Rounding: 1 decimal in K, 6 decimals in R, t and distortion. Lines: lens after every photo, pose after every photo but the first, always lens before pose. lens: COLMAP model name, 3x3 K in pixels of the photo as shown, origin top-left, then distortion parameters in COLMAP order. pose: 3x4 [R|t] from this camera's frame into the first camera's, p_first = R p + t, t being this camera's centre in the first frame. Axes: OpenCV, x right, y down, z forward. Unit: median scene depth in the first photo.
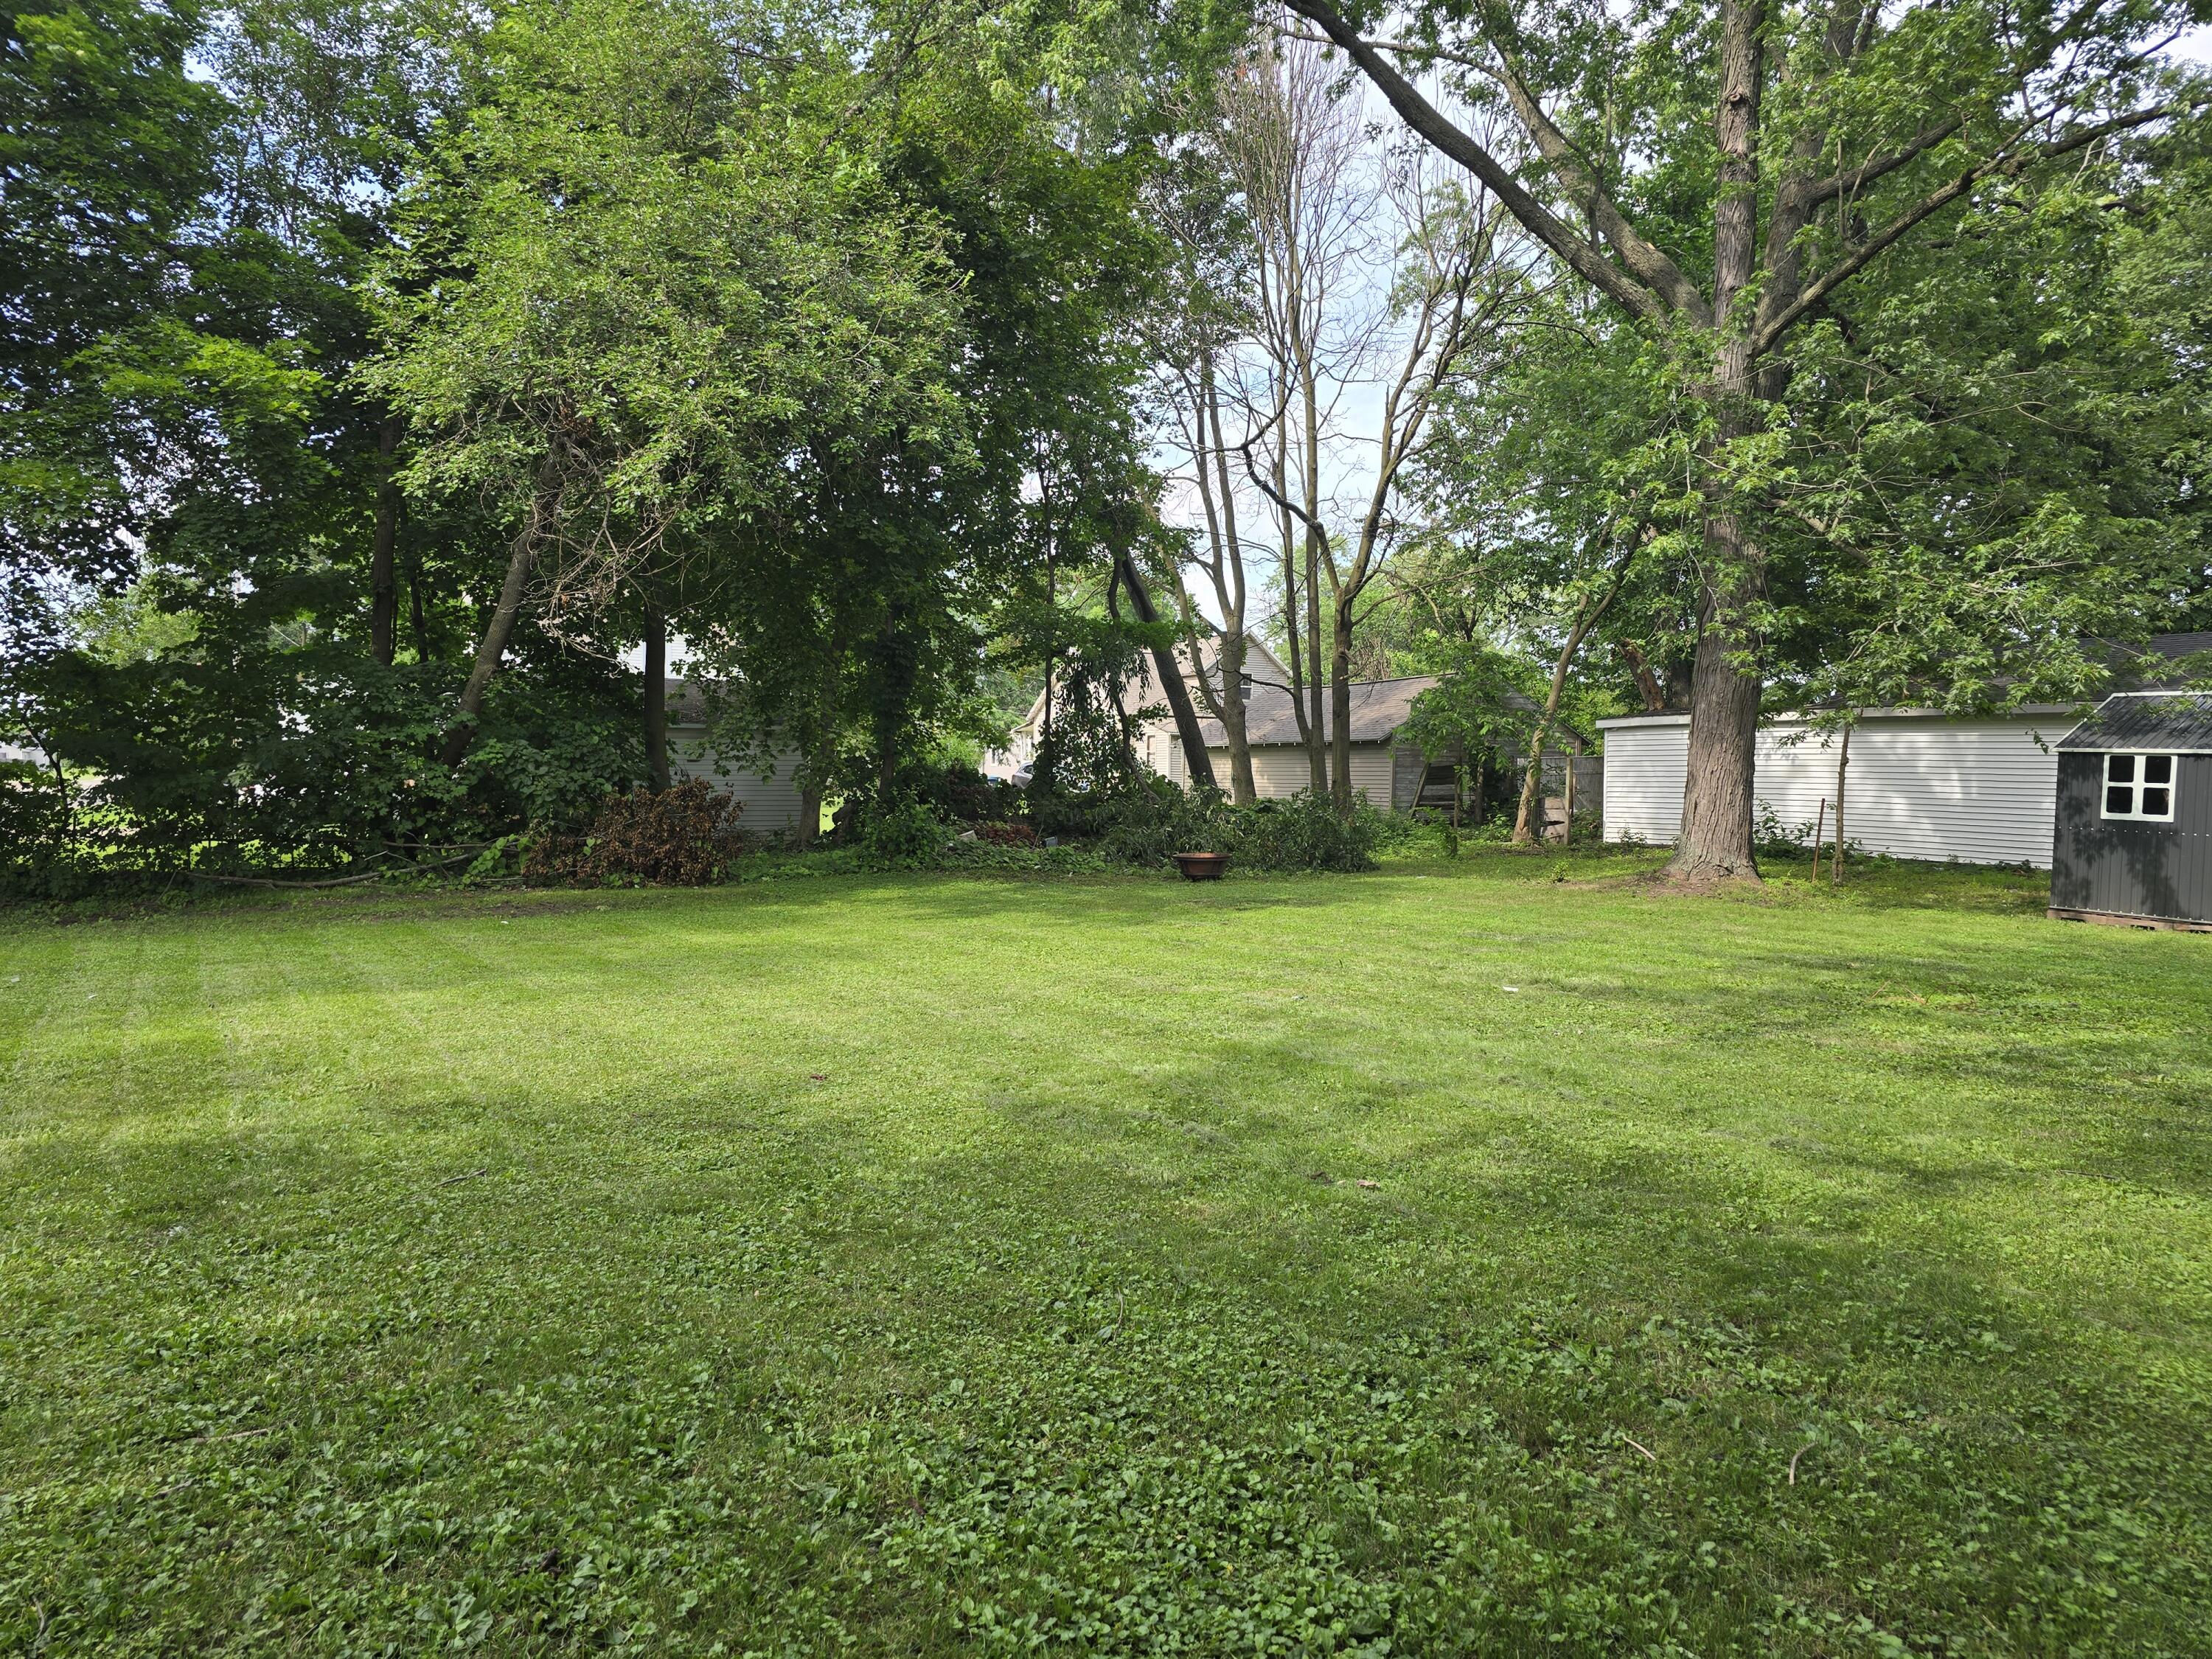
lens RADIAL K [[1458.5, 0, 1105.1], [0, 1458.5, 866.8], [0, 0, 1]] dist [0.064512, -0.052126]
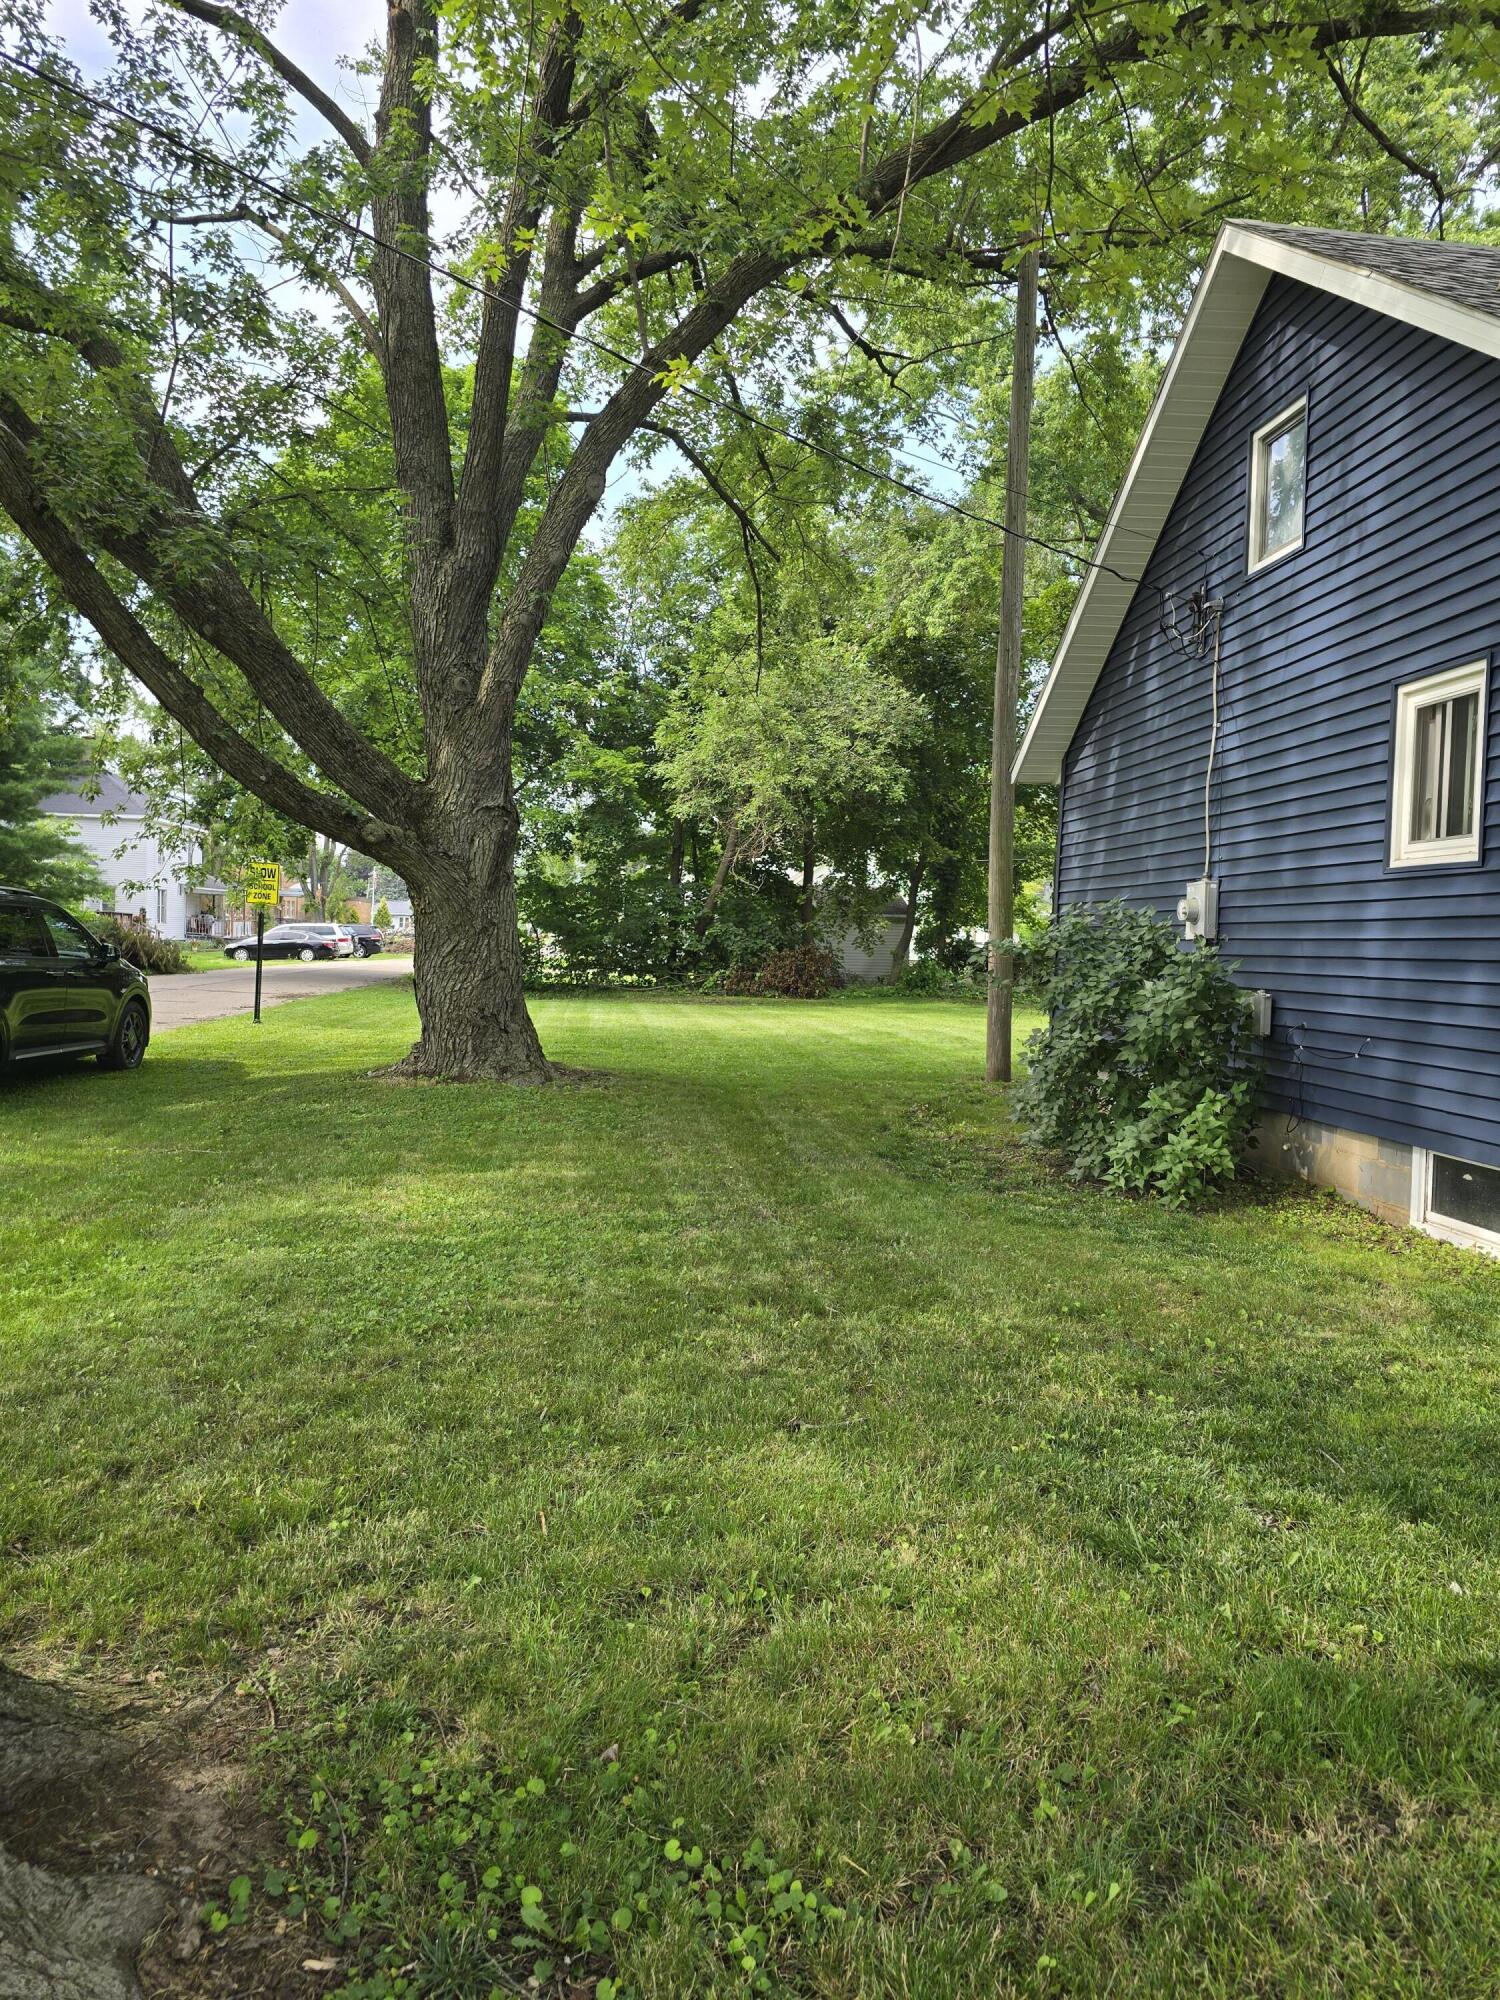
lens RADIAL K [[1360.3, 0, 820.9], [0, 1360.3, 1000.6], [0, 0, 1]] dist [0.168755, -0.077206]
pose [[0.920509, 0.033517, -0.389281, 0.614243], [-0.044001, 0.998869, -0.018044, 0.066235], [0.388236, 0.033738, 0.920942, -0.911341]]
